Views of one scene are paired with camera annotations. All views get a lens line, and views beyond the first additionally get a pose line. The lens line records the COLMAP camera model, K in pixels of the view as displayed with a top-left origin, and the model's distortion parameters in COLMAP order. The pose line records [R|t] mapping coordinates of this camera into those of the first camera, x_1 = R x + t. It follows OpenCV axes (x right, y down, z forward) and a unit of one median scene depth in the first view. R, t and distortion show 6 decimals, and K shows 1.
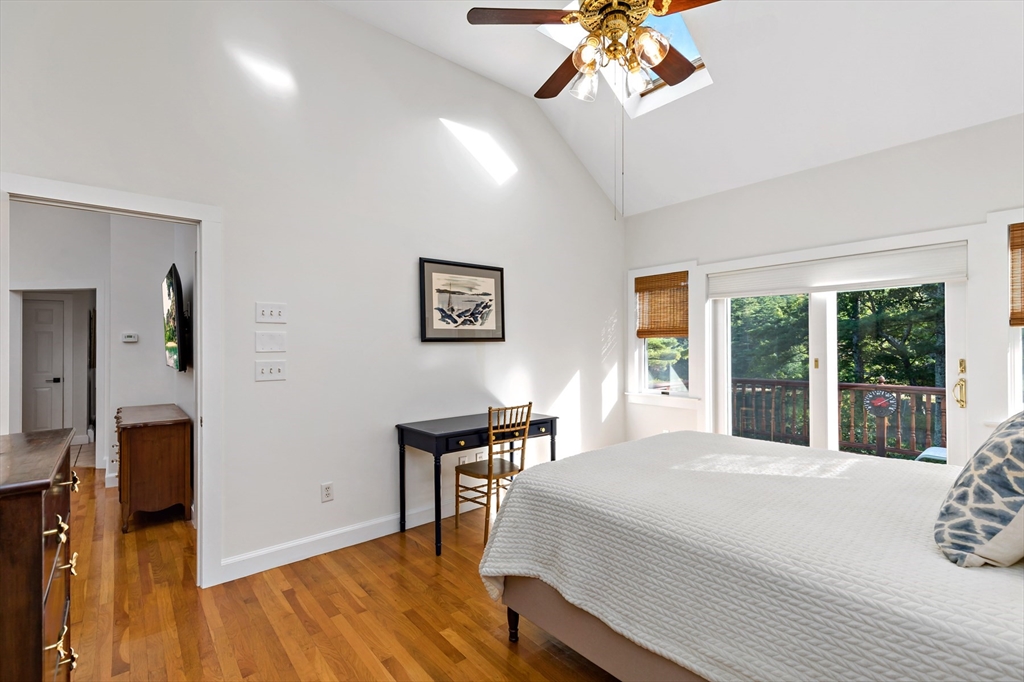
lens RADIAL K [[464.2, 0, 512.9], [0, 464.2, 342.8], [0, 0, 1]] dist [0.005382, -0.000707]
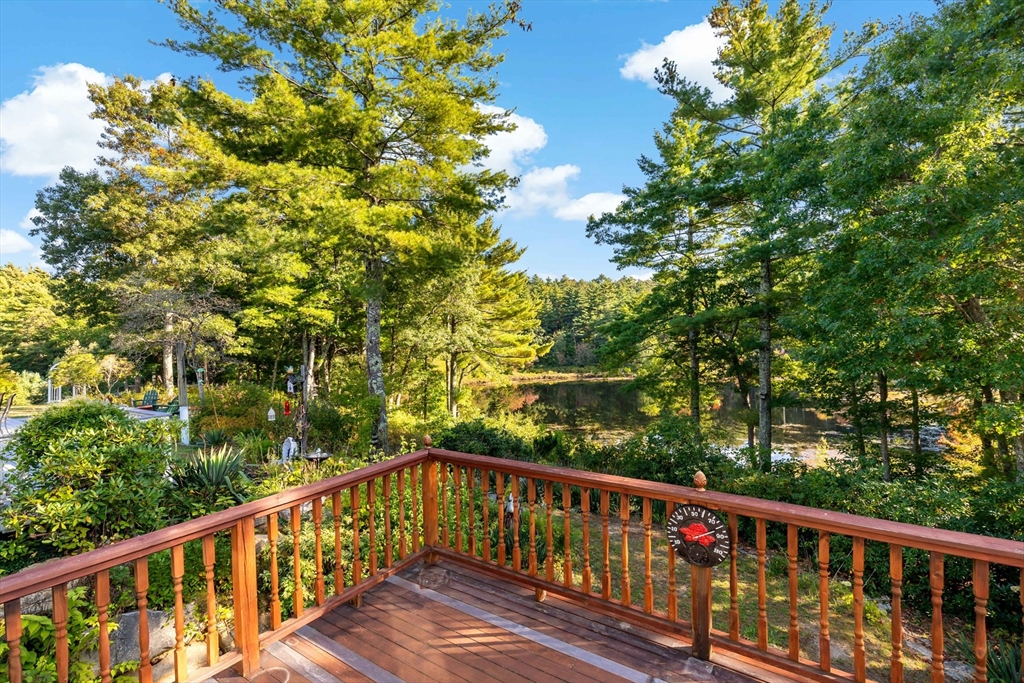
lens RADIAL K [[464.2, 0, 511.9], [0, 464.2, 340.6], [0, 0, 1]] dist [0.005382, -0.000707]
pose [[0.966873, -0.022382, 0.254276, 0.106698], [0.020510, 0.999740, 0.010011, -0.013034], [-0.254434, -0.004464, 0.967080, 0.129822]]
